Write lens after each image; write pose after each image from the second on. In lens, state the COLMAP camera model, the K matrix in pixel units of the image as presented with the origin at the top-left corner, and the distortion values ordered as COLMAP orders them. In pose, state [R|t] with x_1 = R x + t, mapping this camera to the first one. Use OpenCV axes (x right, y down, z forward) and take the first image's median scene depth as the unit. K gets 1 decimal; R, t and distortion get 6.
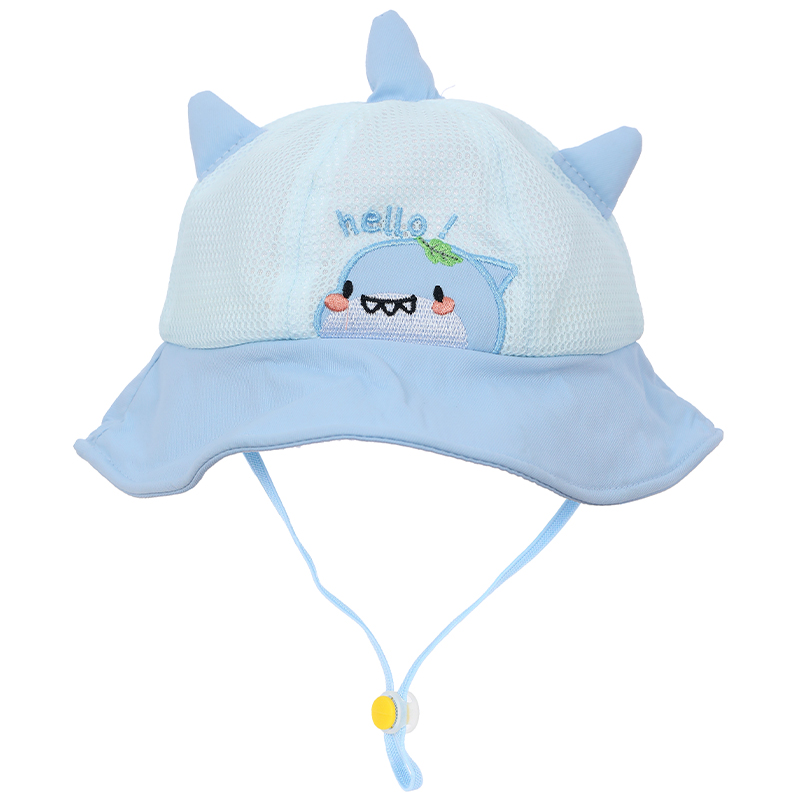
lens RADIAL K [[3700.3, 0, 404.0], [0, 3700.3, 403.1], [0, 0, 1]] dist [1.236761, 0.000000]
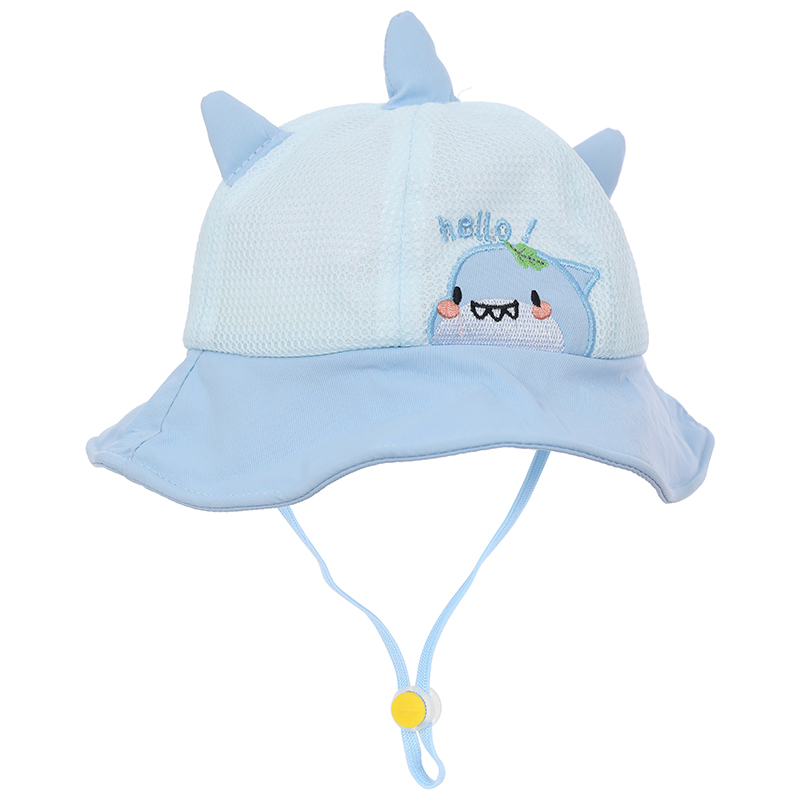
lens RADIAL K [[3700.3, 0, 397.8], [0, 3700.3, 404.0], [0, 0, 1]] dist [1.236761, 0.000000]
pose [[0.929611, -0.024702, 0.367712, -0.392938], [0.019753, 0.999657, 0.017217, -0.018861], [-0.368011, -0.008742, 0.929780, 0.080322]]
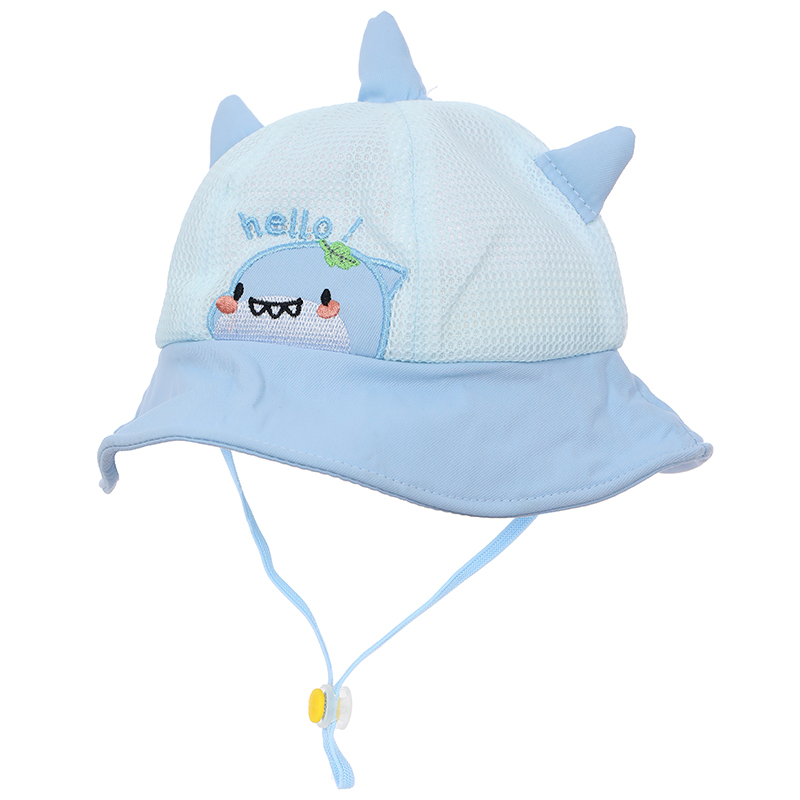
lens RADIAL K [[3700.3, 0, 397.4], [0, 3700.3, 392.5], [0, 0, 1]] dist [1.236761, 0.000000]
pose [[0.897739, 0.021005, -0.440027, 0.459156], [-0.024114, 0.999708, -0.001476, -0.003063], [0.439868, 0.011936, 0.897983, 0.121265]]
